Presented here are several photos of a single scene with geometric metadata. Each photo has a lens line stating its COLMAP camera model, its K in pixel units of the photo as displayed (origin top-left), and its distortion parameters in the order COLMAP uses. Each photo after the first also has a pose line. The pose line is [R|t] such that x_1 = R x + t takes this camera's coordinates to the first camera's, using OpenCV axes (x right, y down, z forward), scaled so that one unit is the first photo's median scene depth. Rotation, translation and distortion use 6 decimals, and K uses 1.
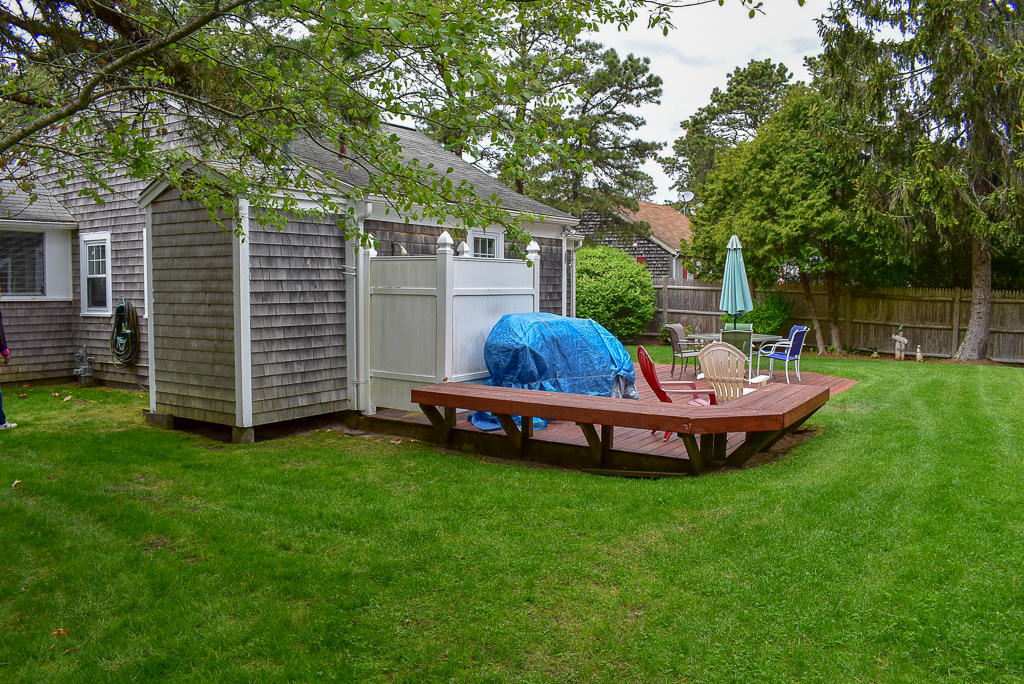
lens RADIAL K [[773.5, 0, 510.5], [0, 773.5, 337.0], [0, 0, 1]] dist [-0.111633, 0.075077]
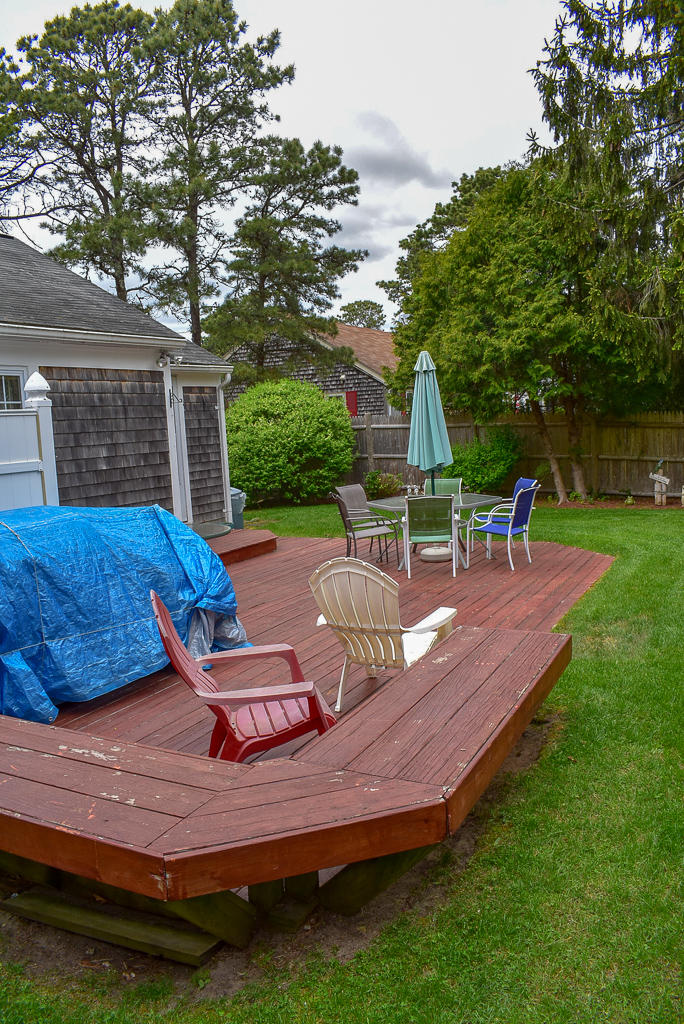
lens RADIAL K [[773.5, 0, 342.0], [0, 773.5, 512.0], [0, 0, 1]] dist [-0.111633, 0.075077]
pose [[0.992536, -0.068214, 0.101093, 0.102879], [0.063506, 0.996774, 0.049087, -0.021111], [-0.104115, -0.042300, 0.993665, 0.238924]]
